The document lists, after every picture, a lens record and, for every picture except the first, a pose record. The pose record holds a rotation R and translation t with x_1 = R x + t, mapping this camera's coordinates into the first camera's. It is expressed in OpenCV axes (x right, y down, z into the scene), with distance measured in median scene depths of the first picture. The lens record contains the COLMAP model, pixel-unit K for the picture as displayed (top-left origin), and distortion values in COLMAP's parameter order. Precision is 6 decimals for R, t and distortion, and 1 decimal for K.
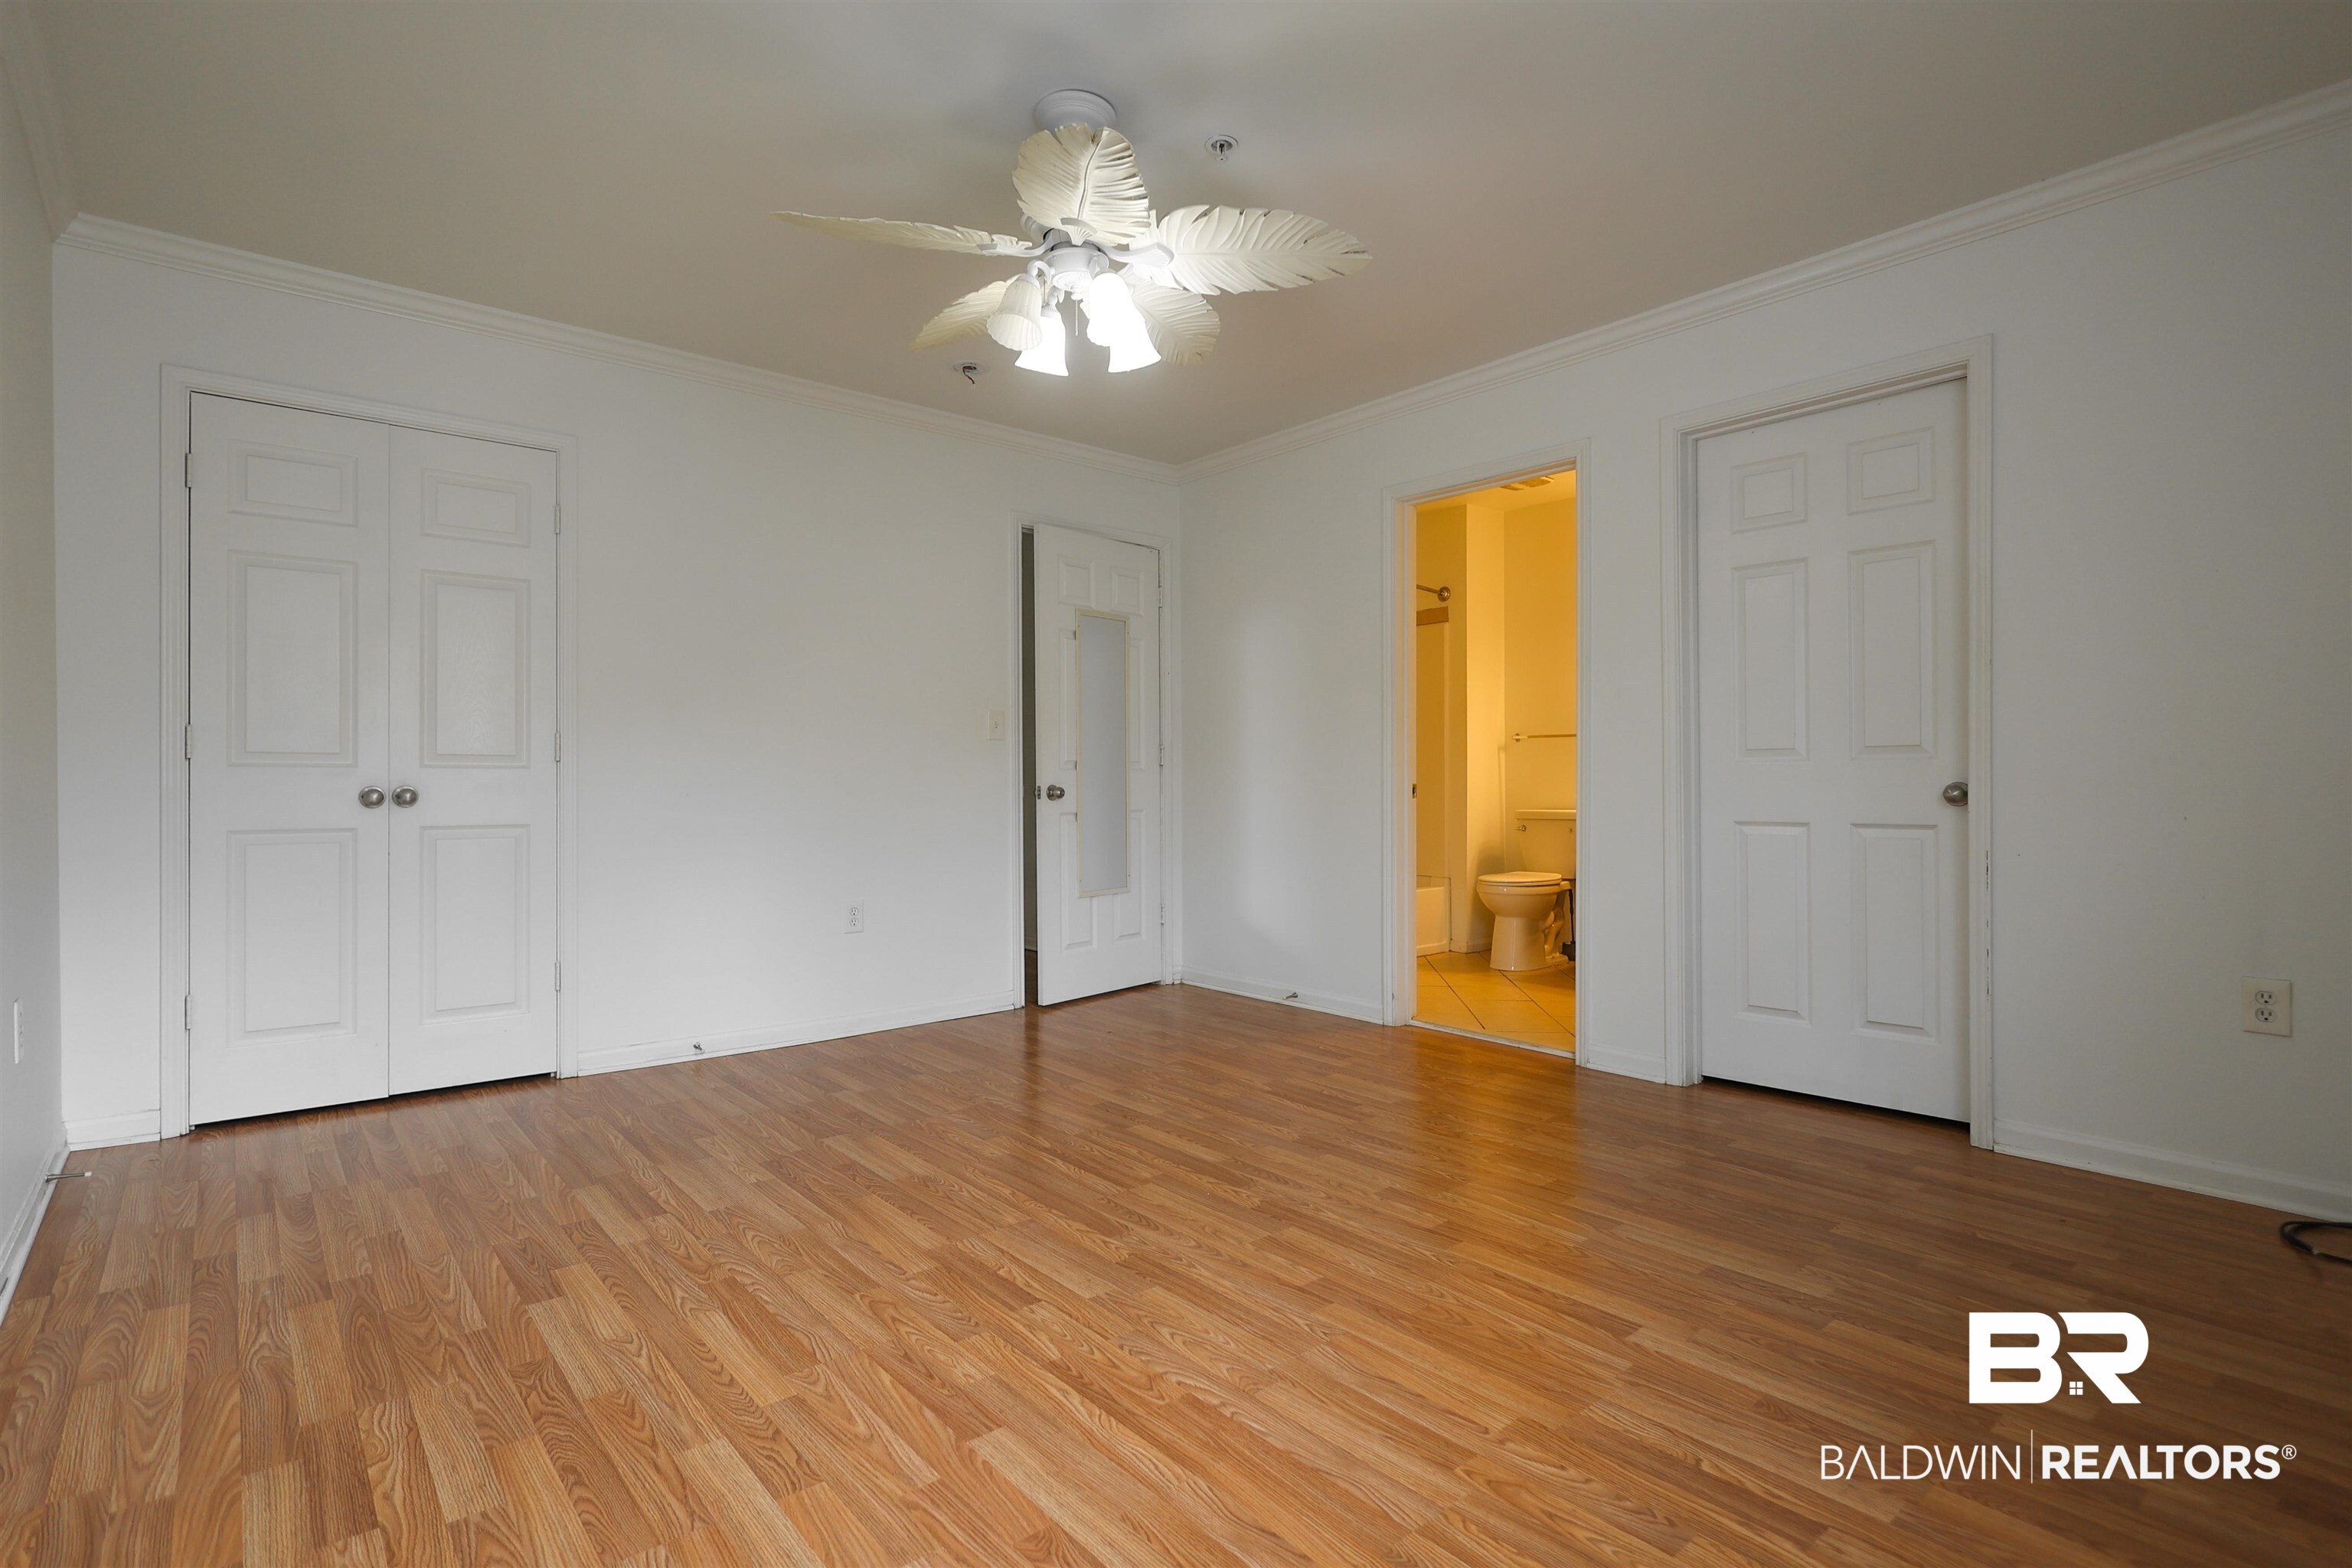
lens RADIAL K [[1093.8, 0, 1176.0], [0, 1093.8, 784.0], [0, 0, 1]] dist [-0.001411, -0.000142]
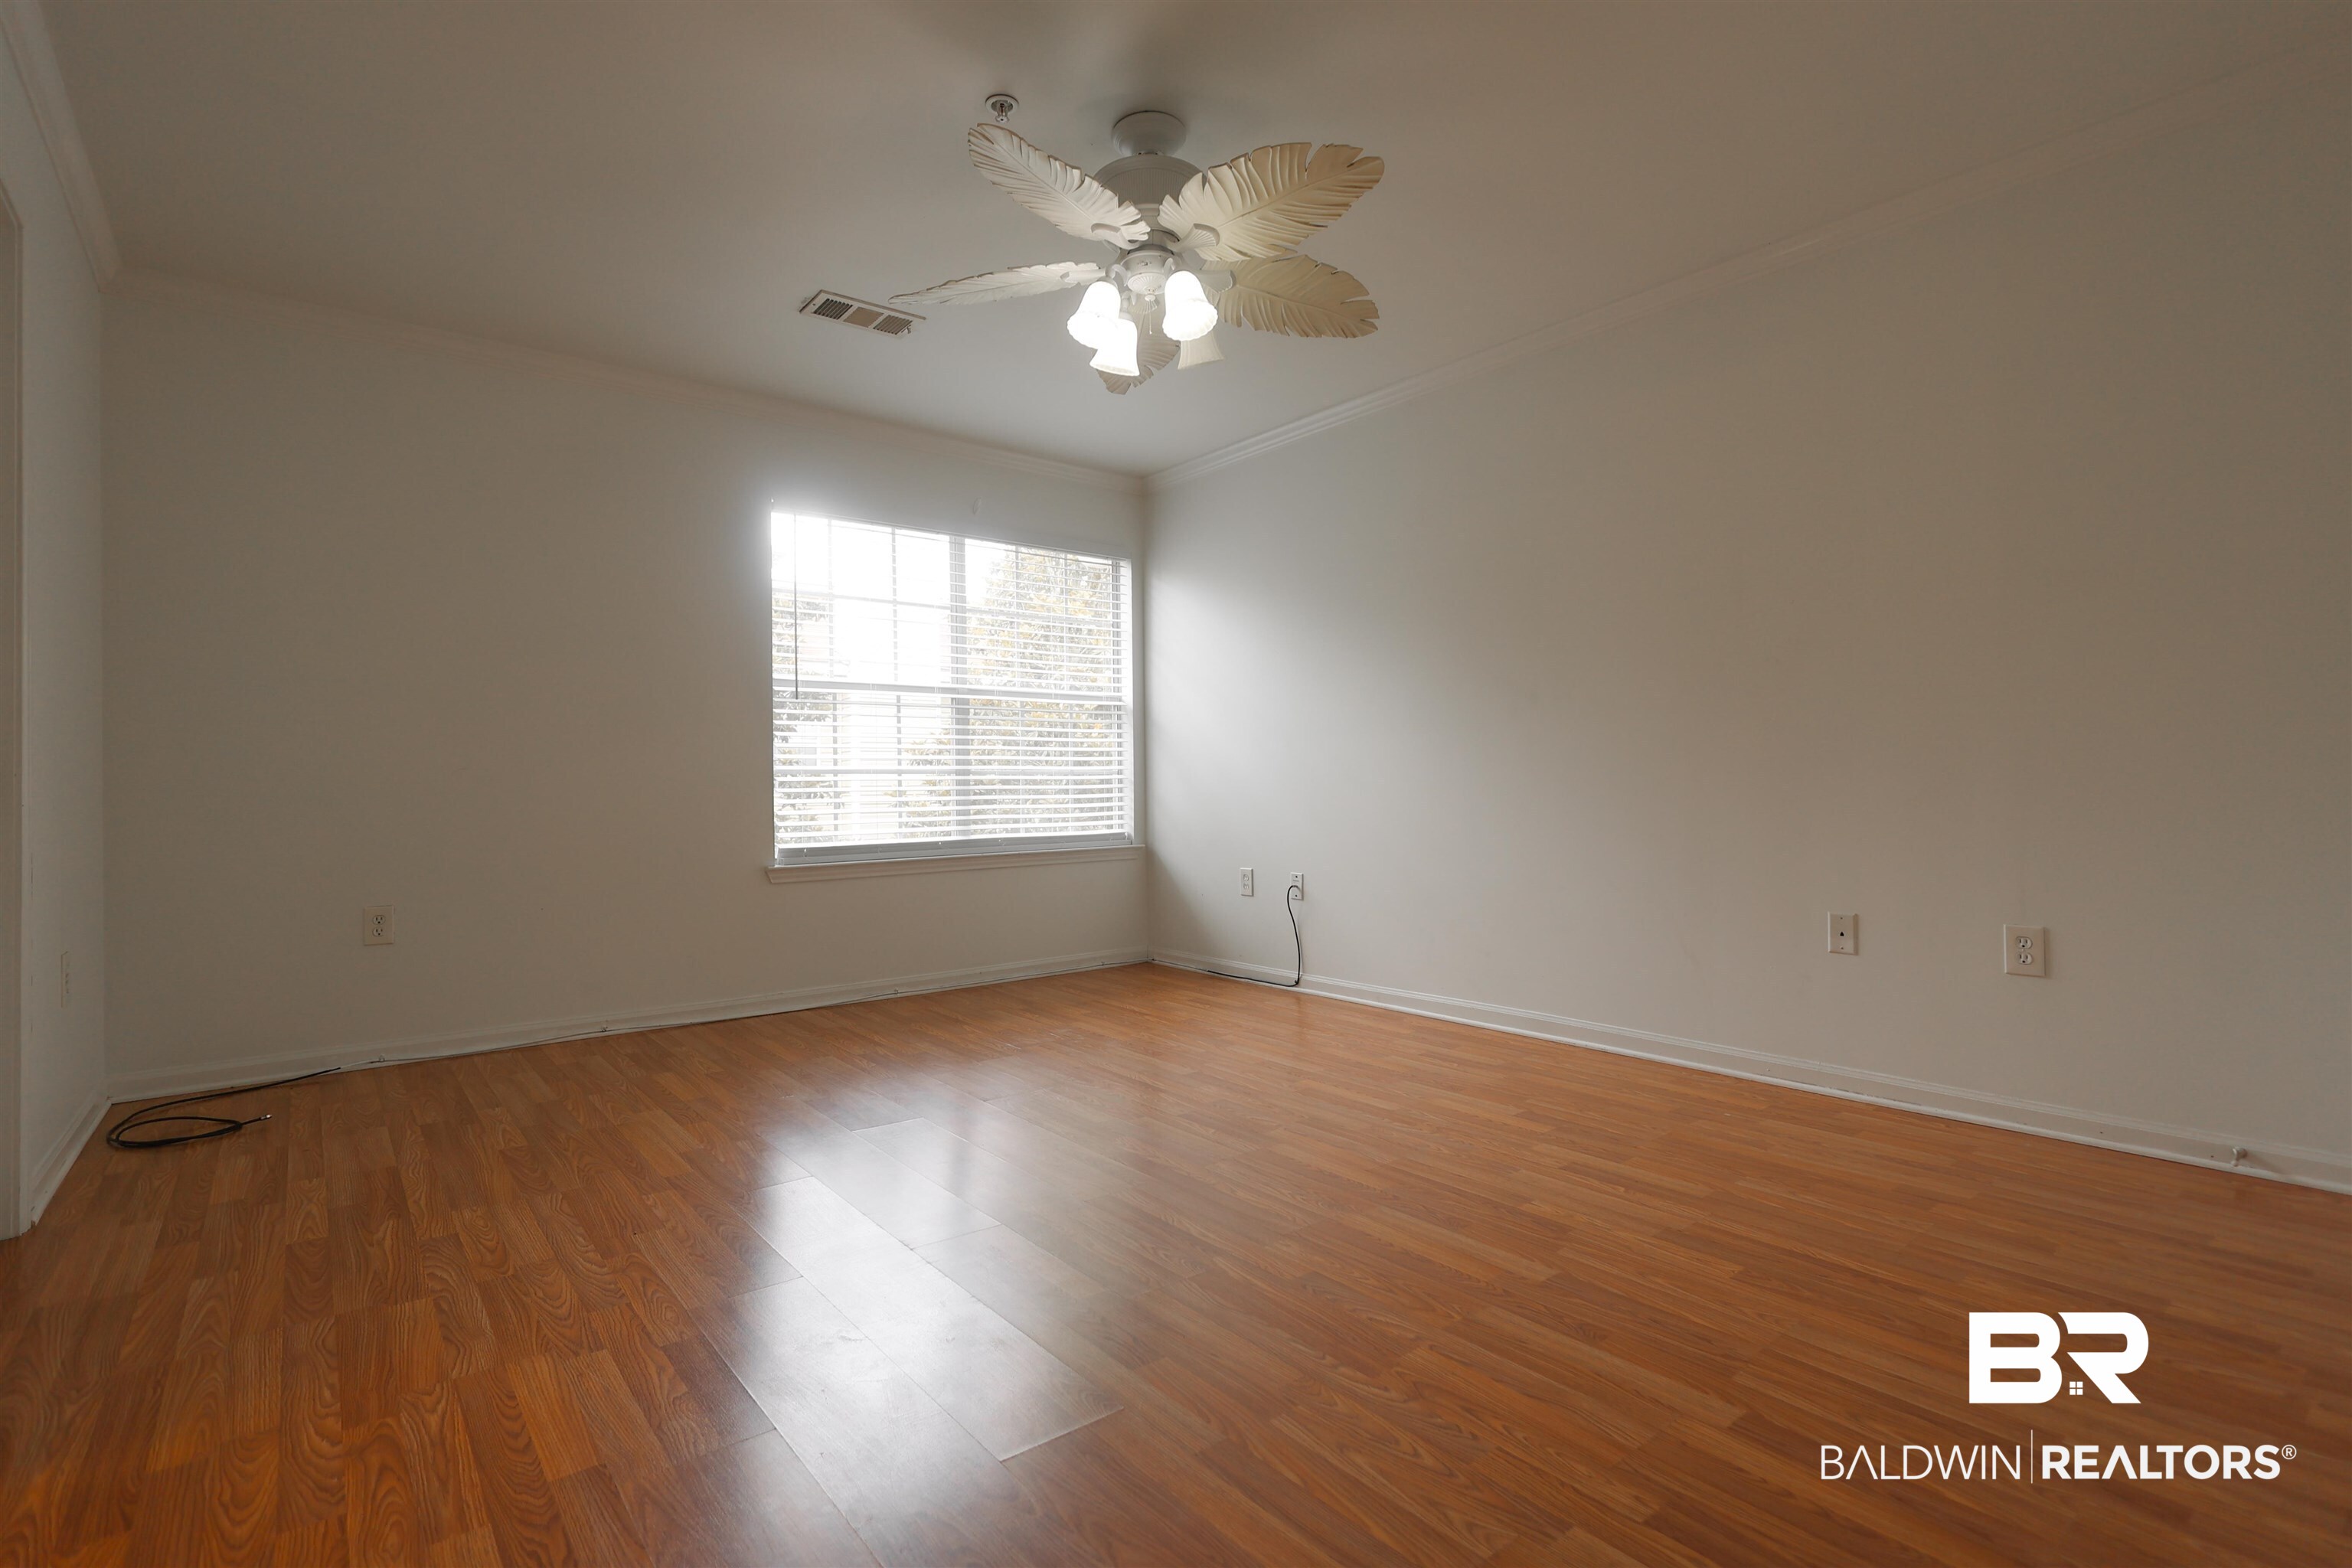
lens RADIAL K [[1093.8, 0, 1176.0], [0, 1093.8, 784.0], [0, 0, 1]] dist [-0.001411, -0.000142]
pose [[-0.999679, 0.016105, 0.019547, -0.147155], [0.016055, 0.999867, -0.002742, 0.031381], [-0.019588, -0.002427, -0.999805, 2.298615]]
